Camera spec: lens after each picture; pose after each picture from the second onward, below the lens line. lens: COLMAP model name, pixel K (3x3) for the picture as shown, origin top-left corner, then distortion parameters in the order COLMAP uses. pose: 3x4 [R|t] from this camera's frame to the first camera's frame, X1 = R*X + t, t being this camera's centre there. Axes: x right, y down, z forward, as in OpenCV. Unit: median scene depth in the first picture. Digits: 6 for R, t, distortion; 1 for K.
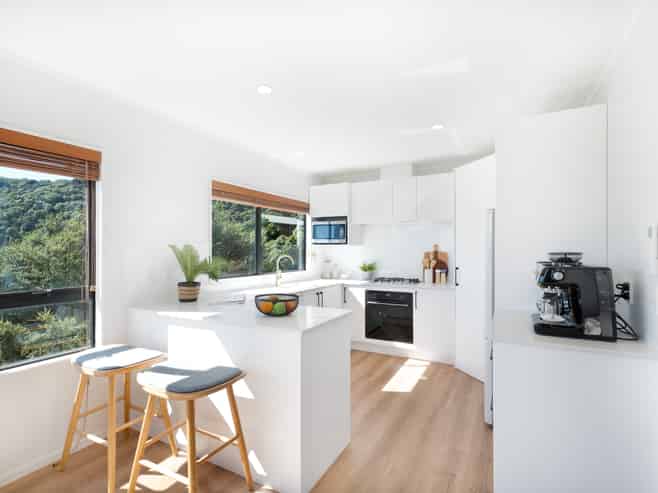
lens RADIAL K [[344.1, 0, 330.9], [0, 344.1, 248.9], [0, 0, 1]] dist [0.004010, 0.000174]
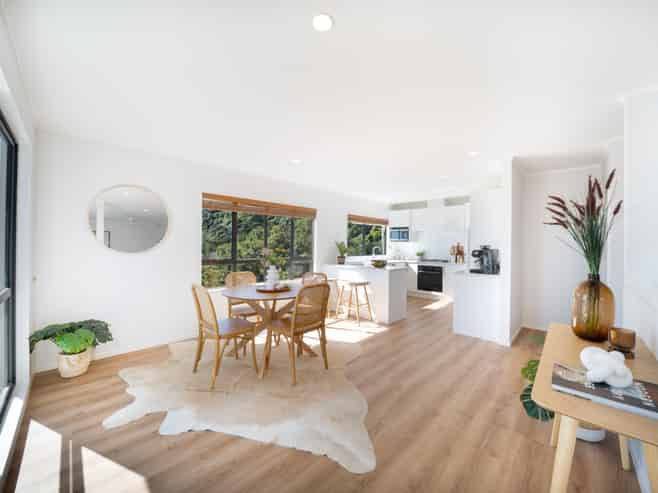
lens RADIAL K [[268.4, 0, 324.7], [0, 268.4, 247.0], [0, 0, 1]] dist [-0.020362, -0.000016]
pose [[0.963018, 0.012898, -0.269128, -0.000479], [-0.010033, 0.999877, 0.012016, 0.003901], [0.269250, -0.008871, 0.963030, -0.592141]]
